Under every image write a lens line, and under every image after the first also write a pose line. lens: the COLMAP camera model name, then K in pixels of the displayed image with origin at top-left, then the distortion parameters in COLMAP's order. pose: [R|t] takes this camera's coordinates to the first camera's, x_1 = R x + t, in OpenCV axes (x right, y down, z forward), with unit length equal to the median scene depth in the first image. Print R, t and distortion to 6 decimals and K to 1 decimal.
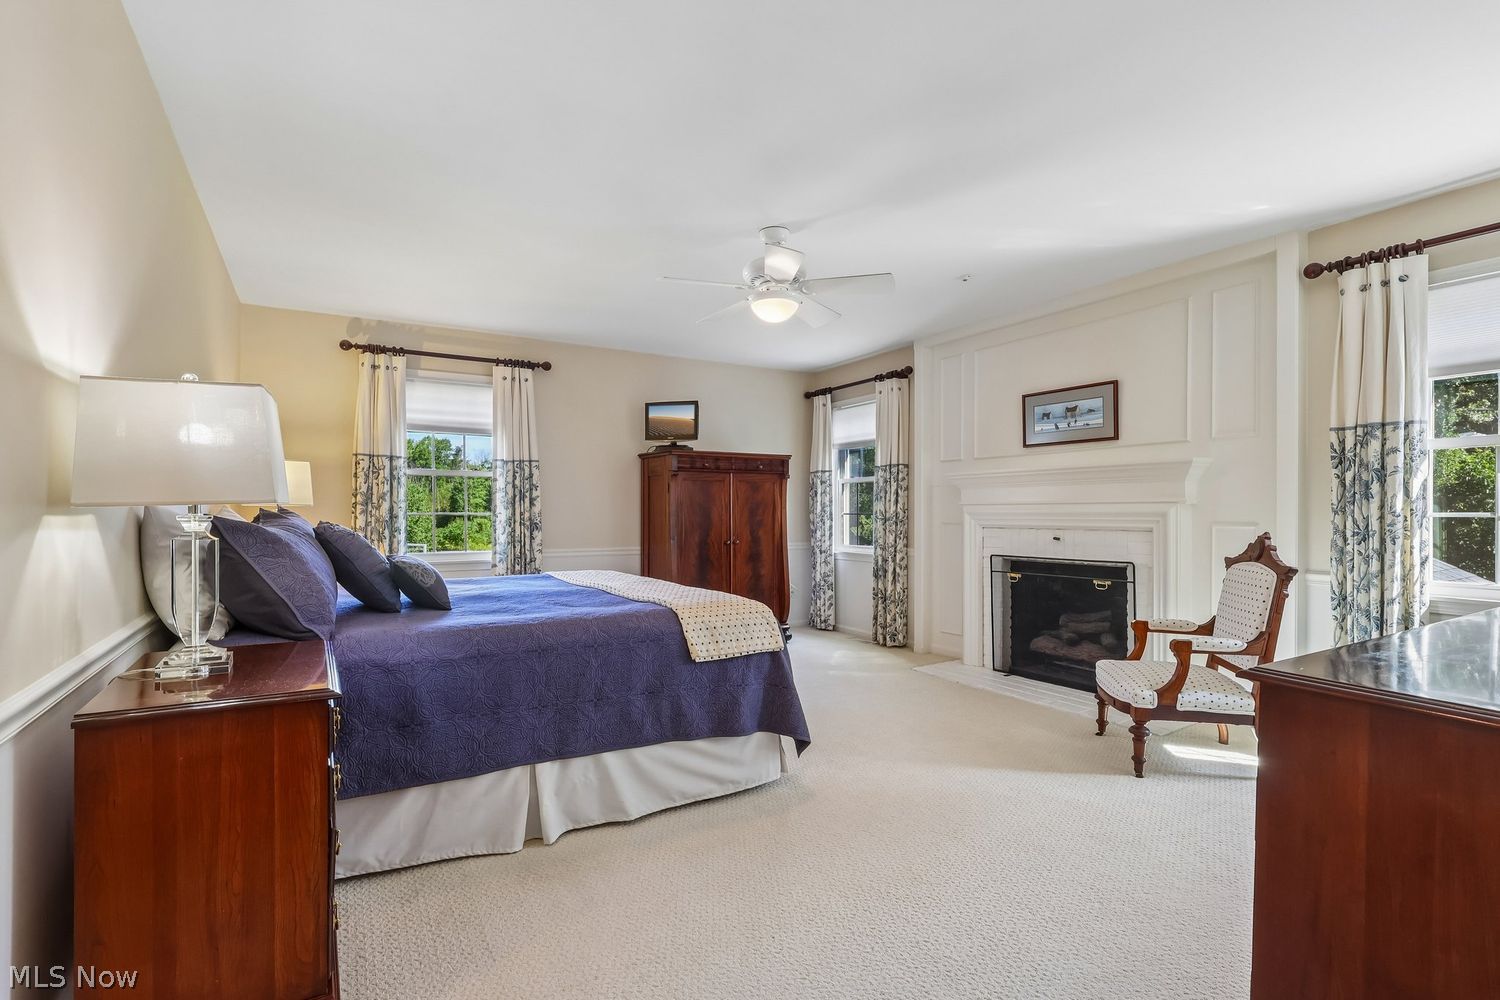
lens RADIAL K [[699.7, 0, 767.0], [0, 699.7, 511.7], [0, 0, 1]] dist [-0.000298, -0.000050]
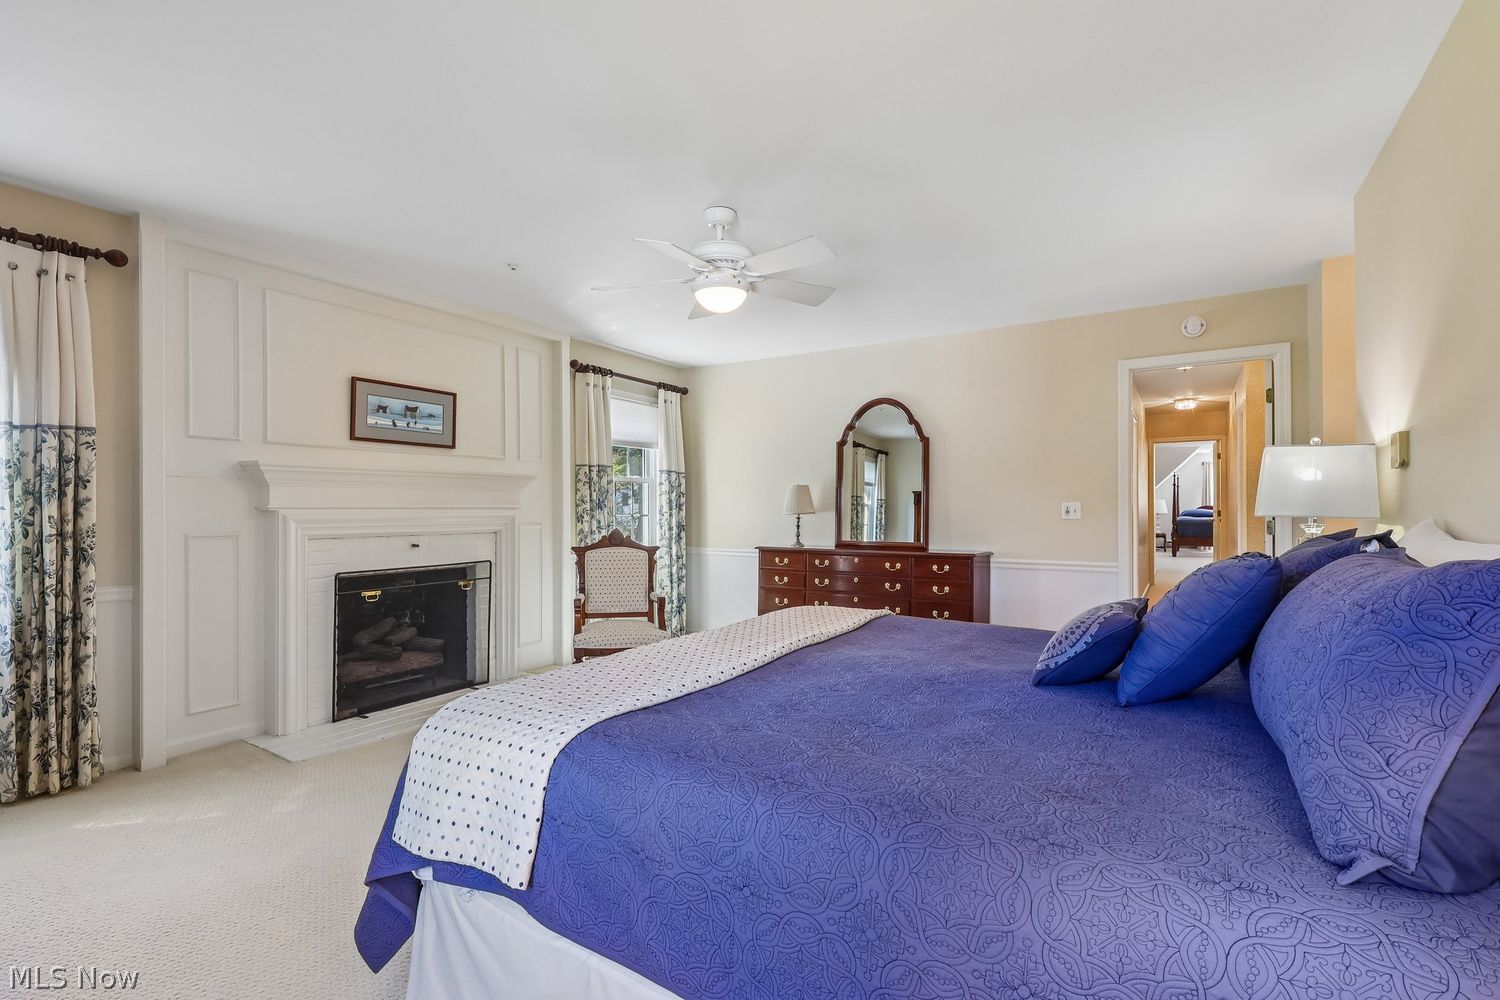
lens RADIAL K [[699.7, 0, 767.0], [0, 699.7, 511.7], [0, 0, 1]] dist [-0.000298, -0.000050]
pose [[-0.438460, 0.008394, 0.898711, -0.635982], [0.011388, 0.999928, -0.003784, 0.002424], [-0.898678, 0.008575, -0.438524, 0.988924]]
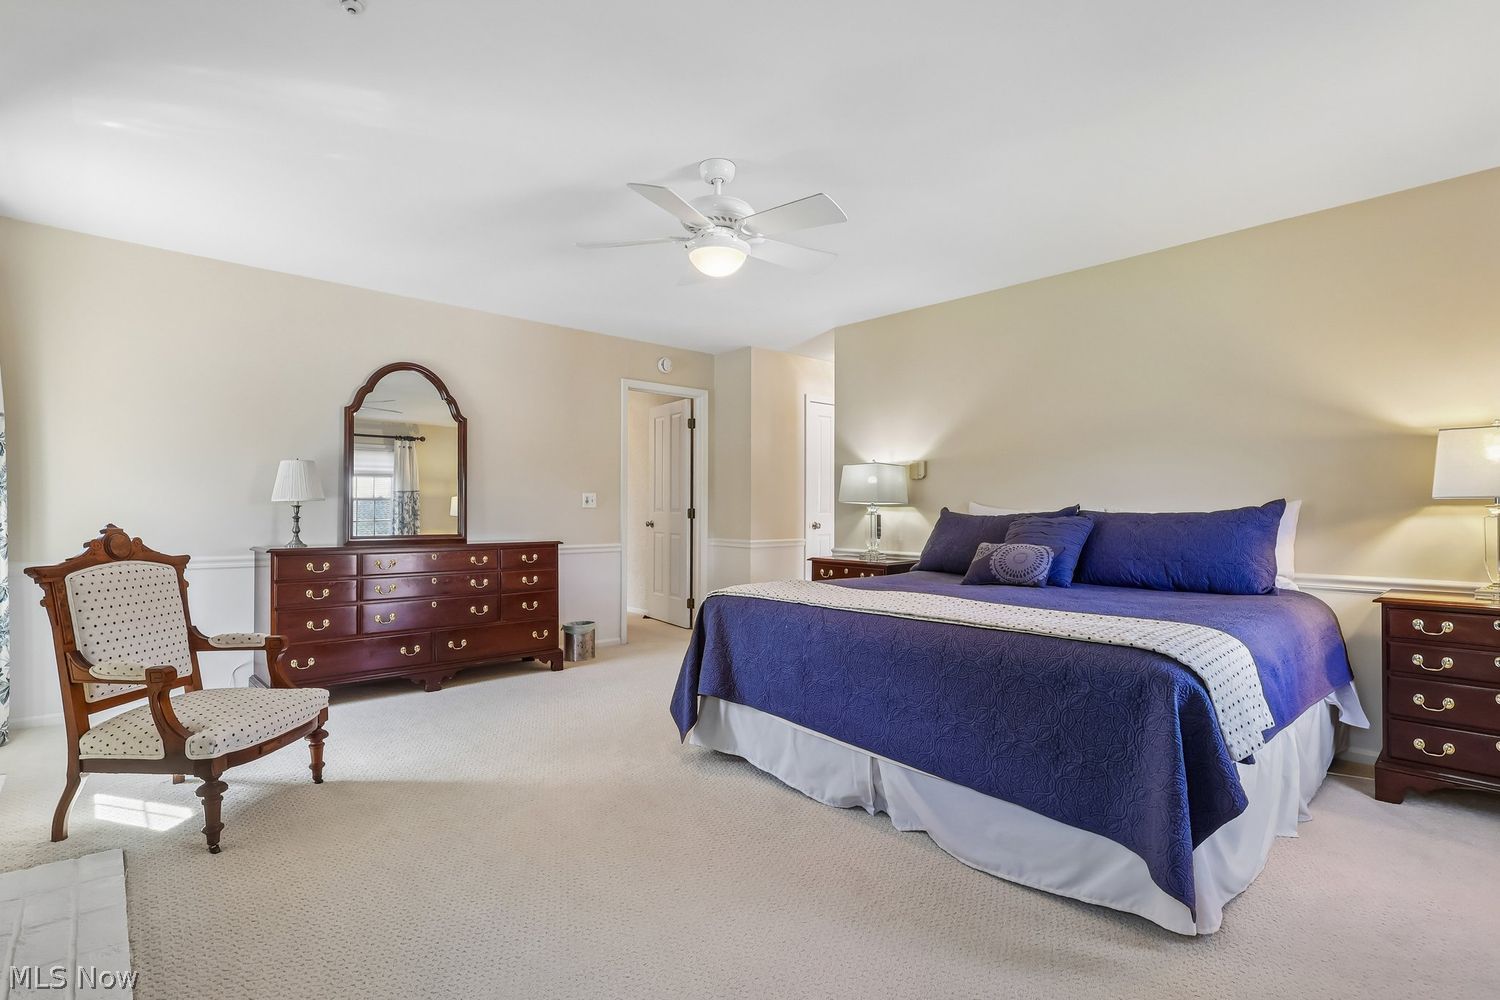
lens RADIAL K [[710.6, 0, 733.4], [0, 710.6, 495.9], [0, 0, 1]] dist [-0.000681, -0.000090]
pose [[-0.988496, -0.004432, -0.151185, 0.076617], [-0.004079, 0.999988, -0.002645, -0.003403], [0.151195, -0.001998, -0.988502, 1.384405]]
